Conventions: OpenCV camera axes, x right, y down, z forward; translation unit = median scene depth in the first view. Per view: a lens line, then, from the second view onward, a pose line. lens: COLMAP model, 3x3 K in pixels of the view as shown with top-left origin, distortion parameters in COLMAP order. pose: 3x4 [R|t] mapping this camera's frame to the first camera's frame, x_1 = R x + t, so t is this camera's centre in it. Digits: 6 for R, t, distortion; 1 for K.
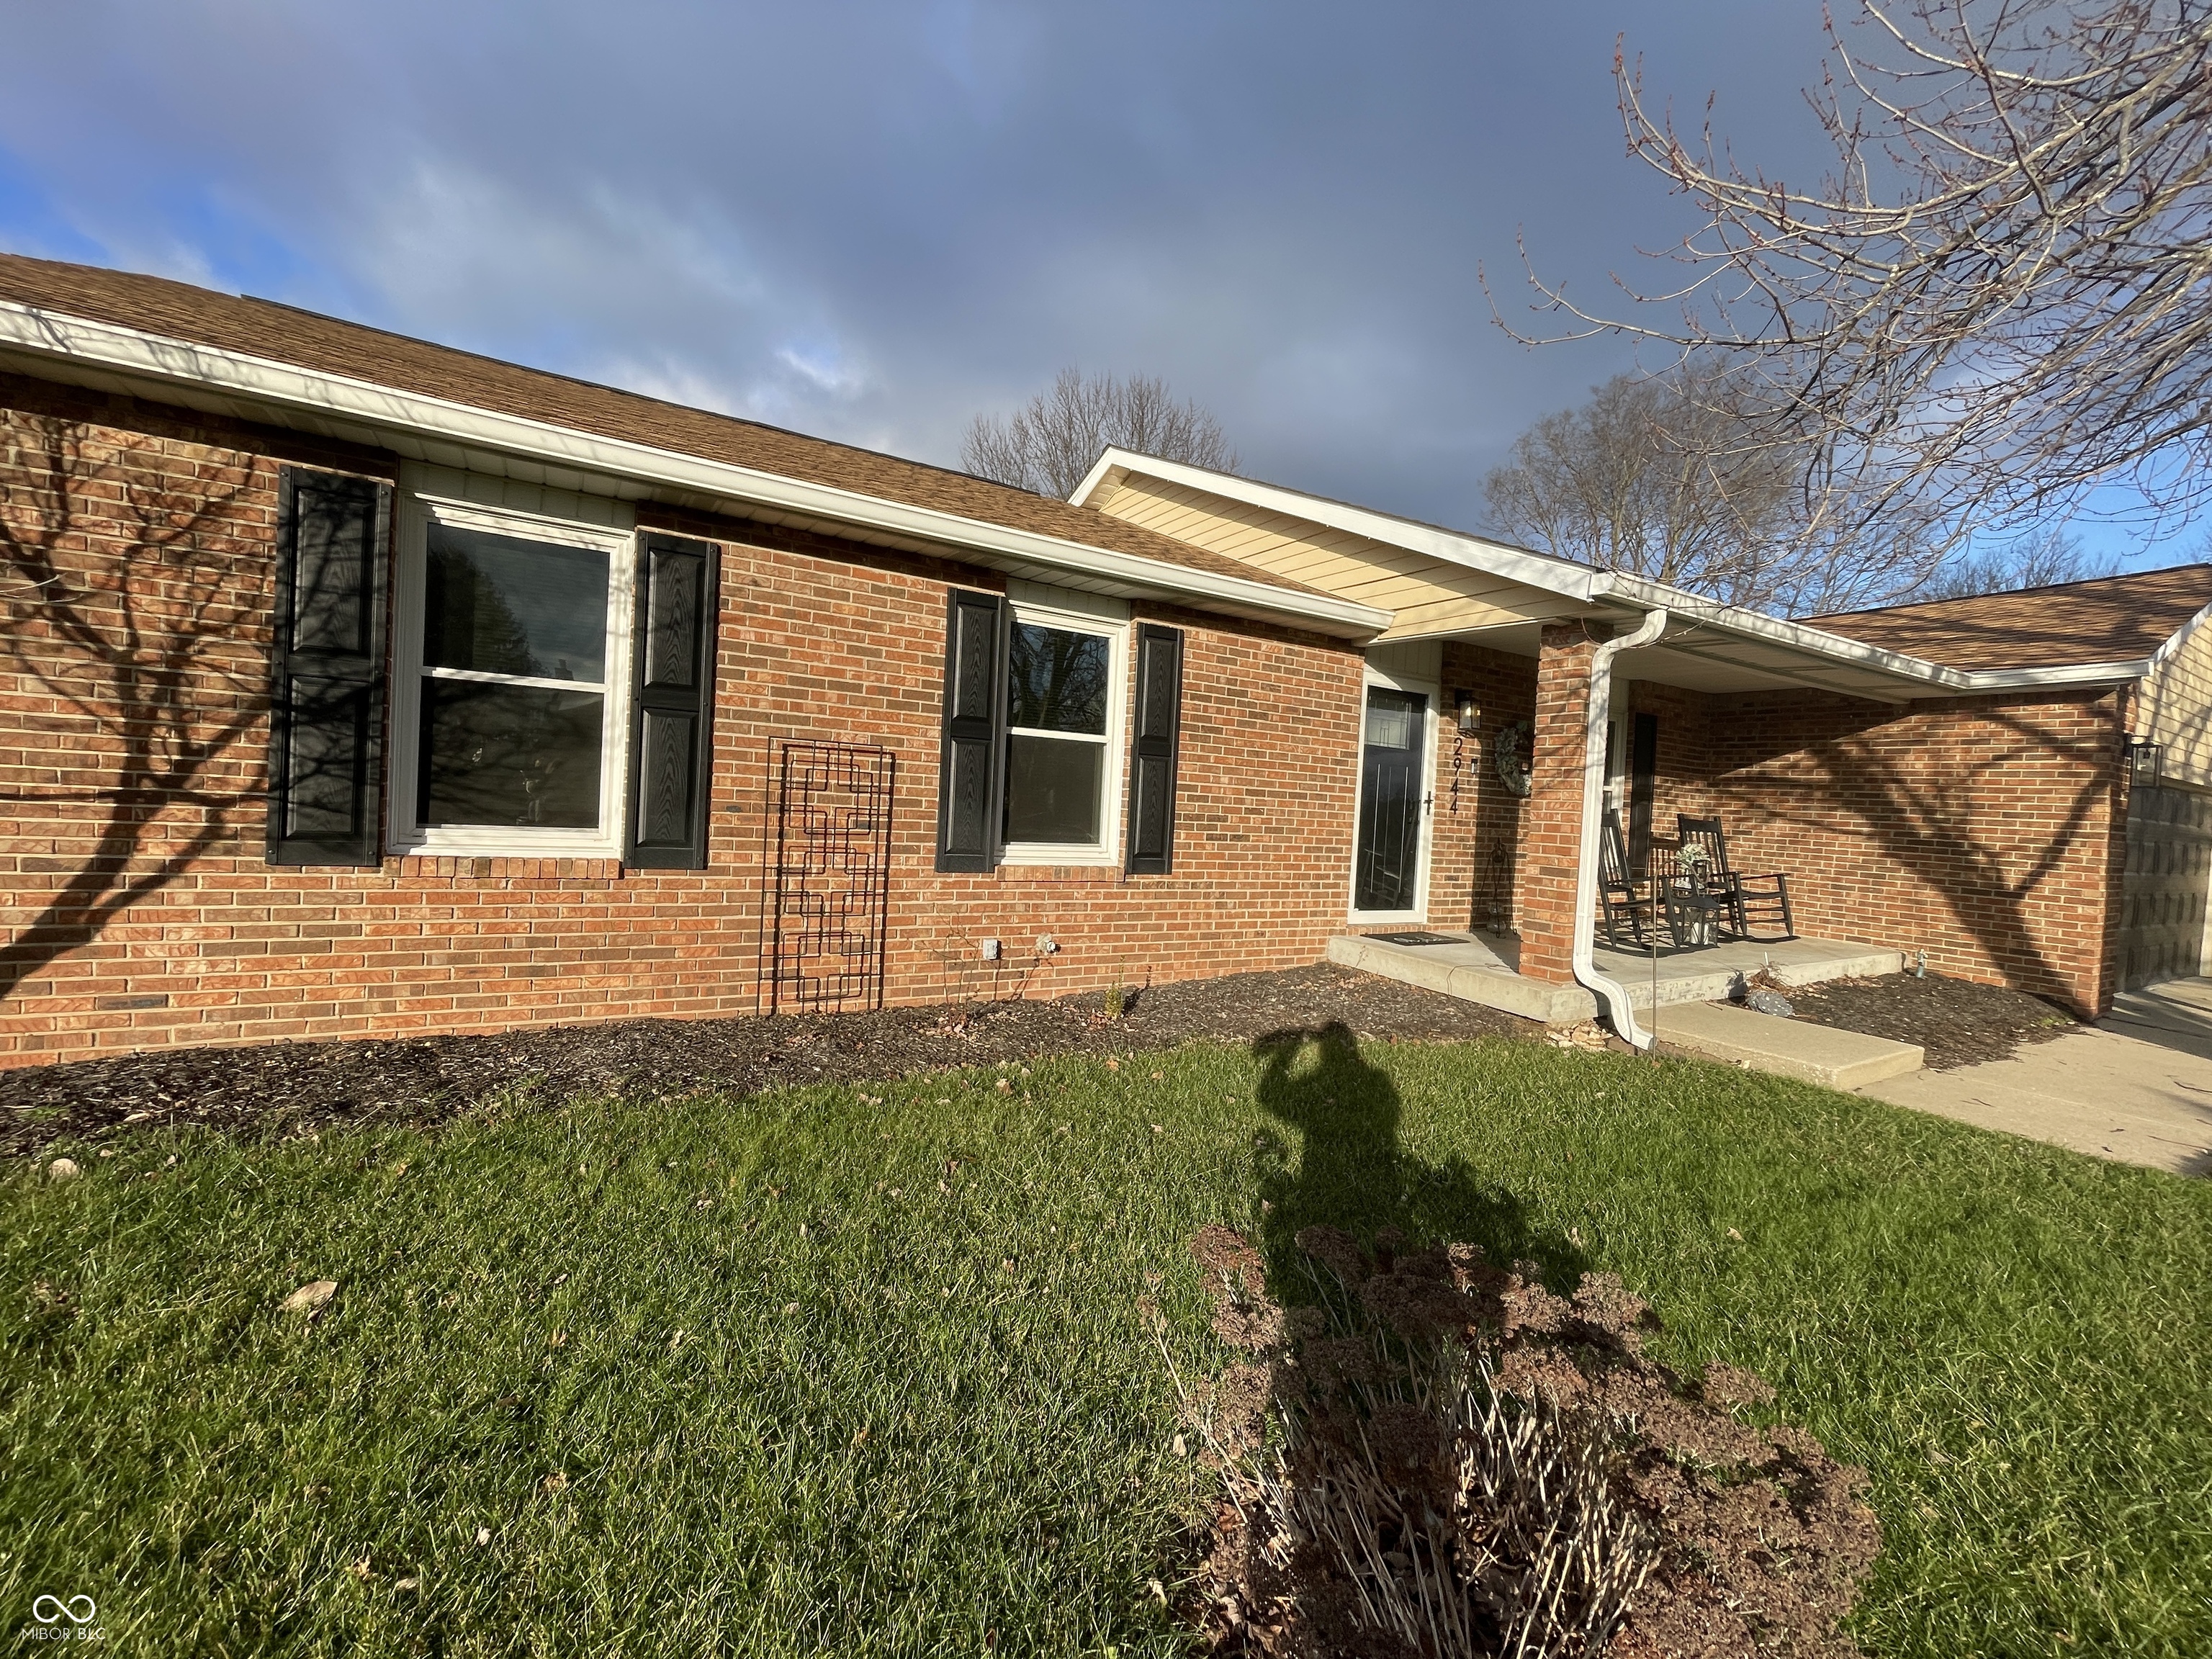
lens RADIAL K [[898.2, 0, 1101.6], [0, 898.2, 821.5], [0, 0, 1]] dist [-0.003731, 0.000220]
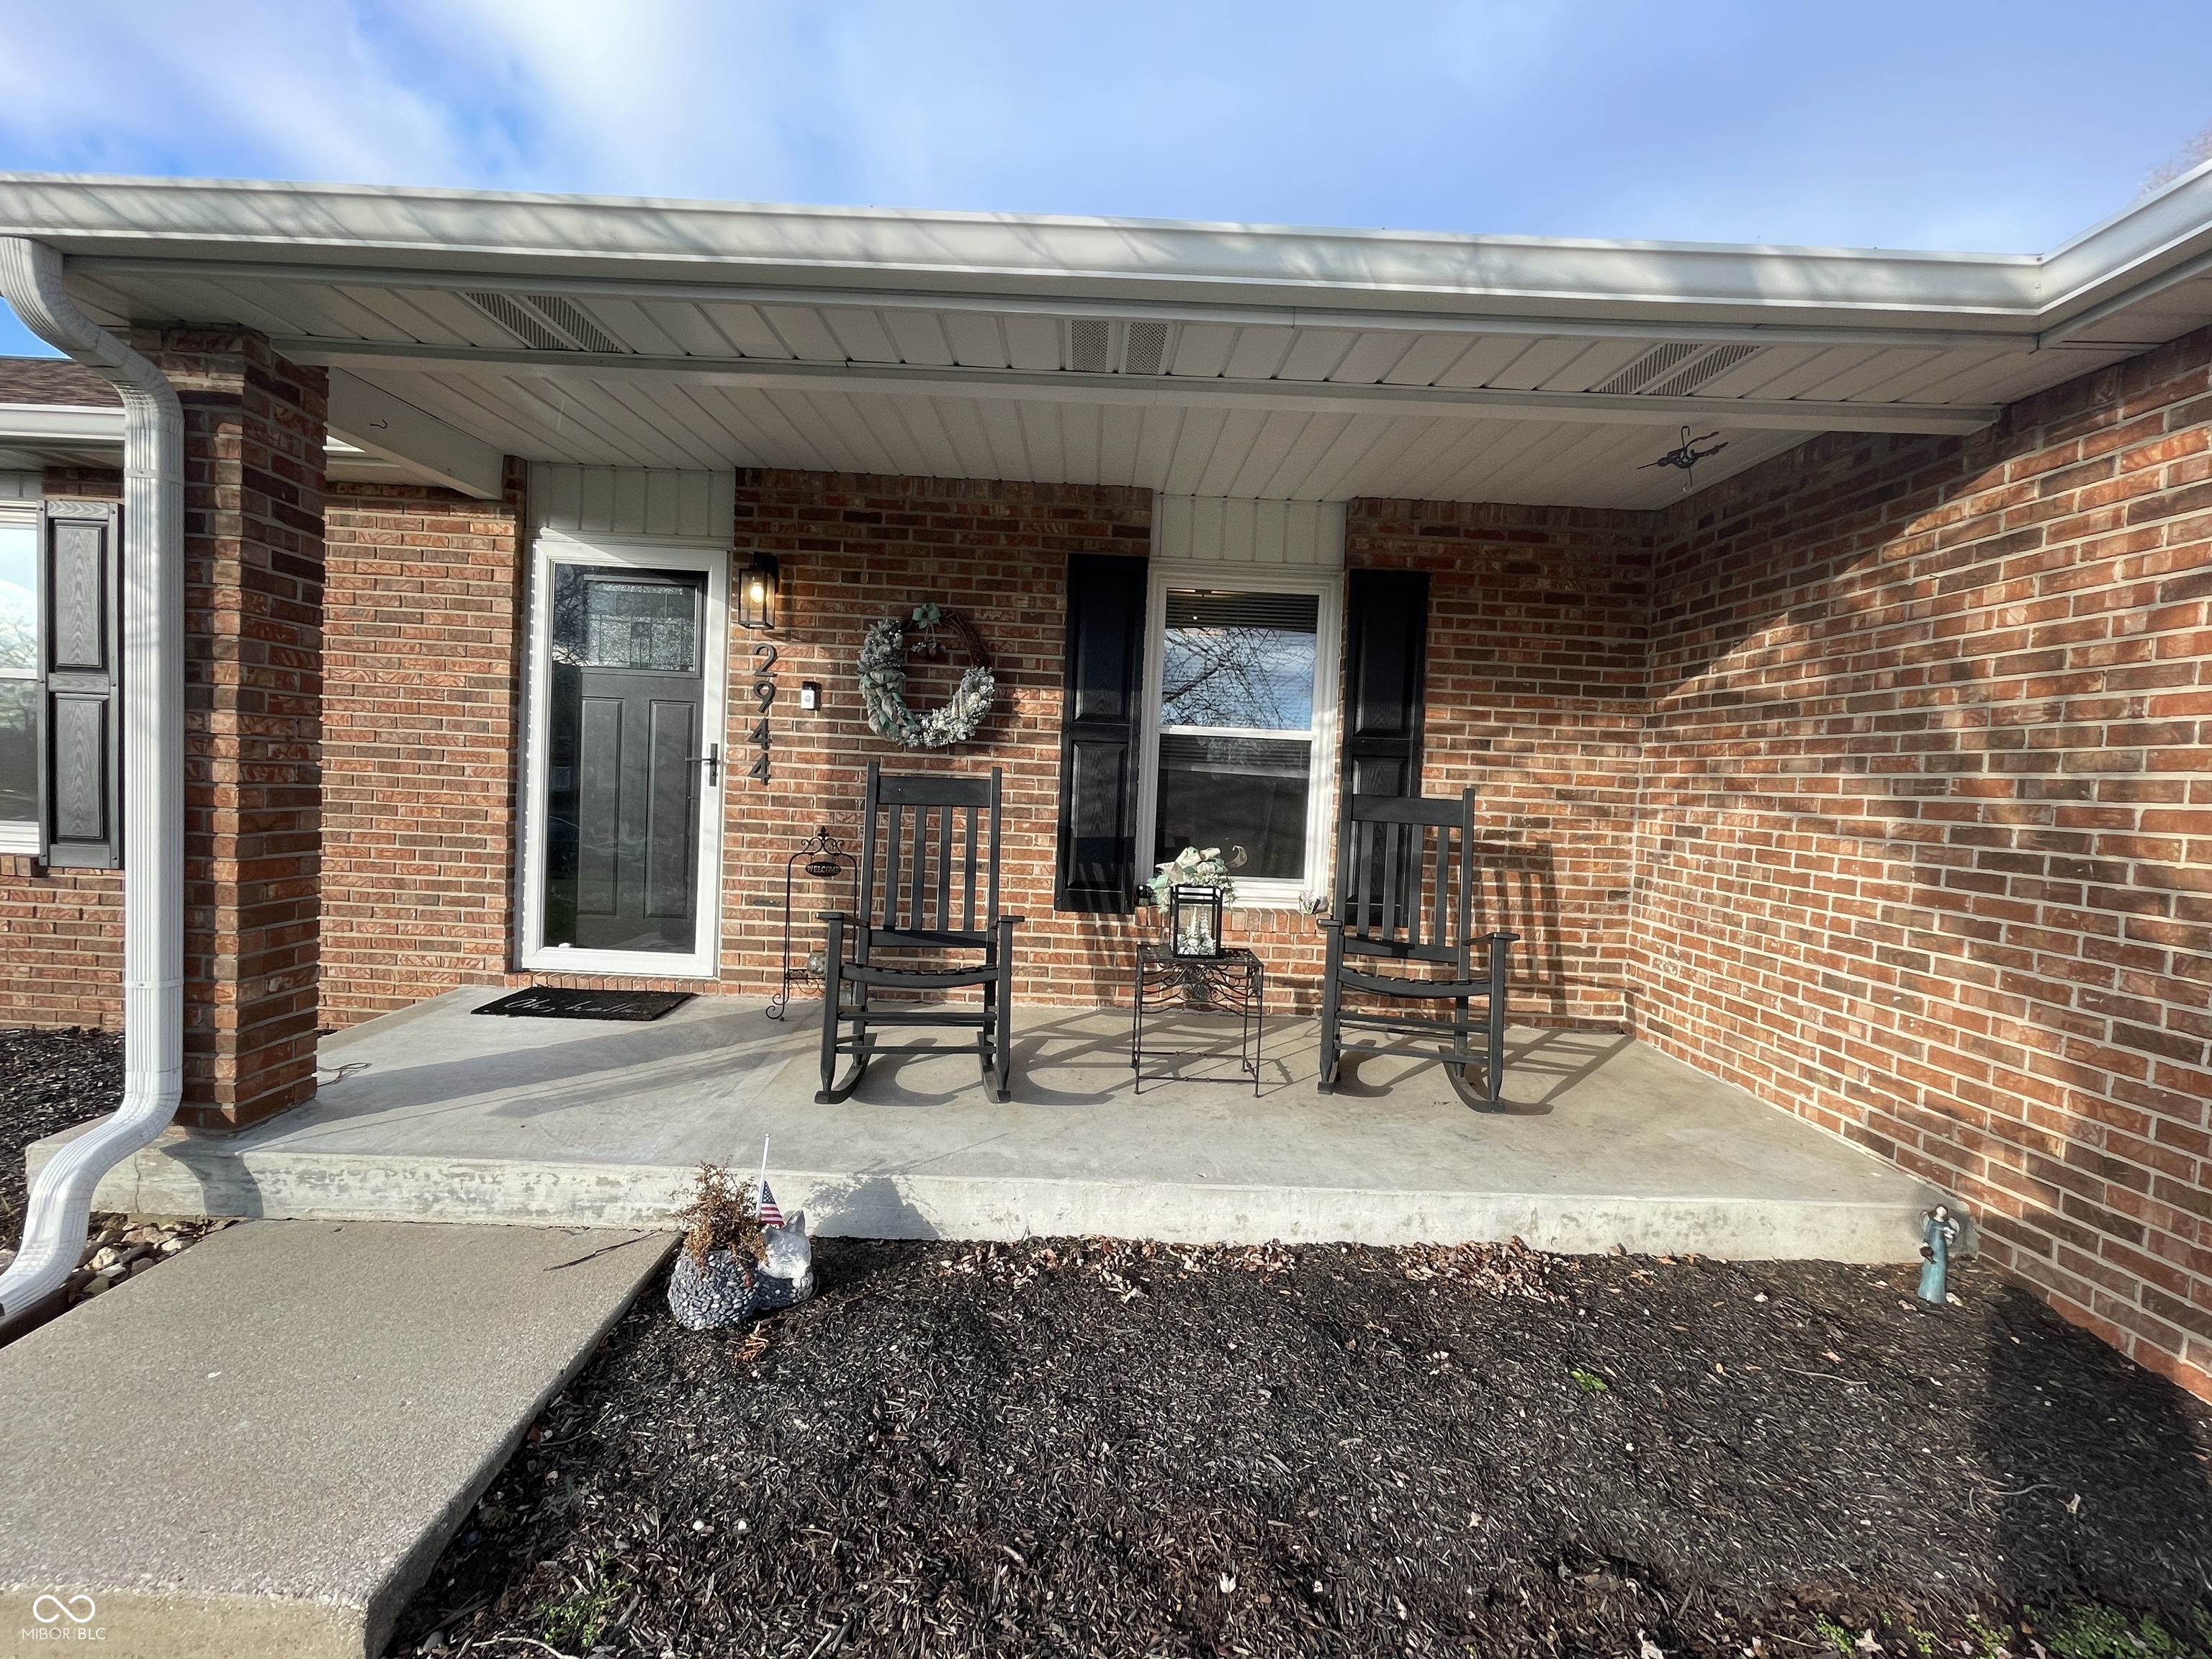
lens RADIAL K [[940.4, 0, 1113.4], [0, 940.4, 825.5], [0, 0, 1]] dist [-0.007191, 0.001683]
pose [[0.870087, 0.009043, -0.492815, 0.804721], [-0.010284, 0.999947, 0.000192, 0.013768], [0.492791, 0.004901, 0.870134, 0.565065]]
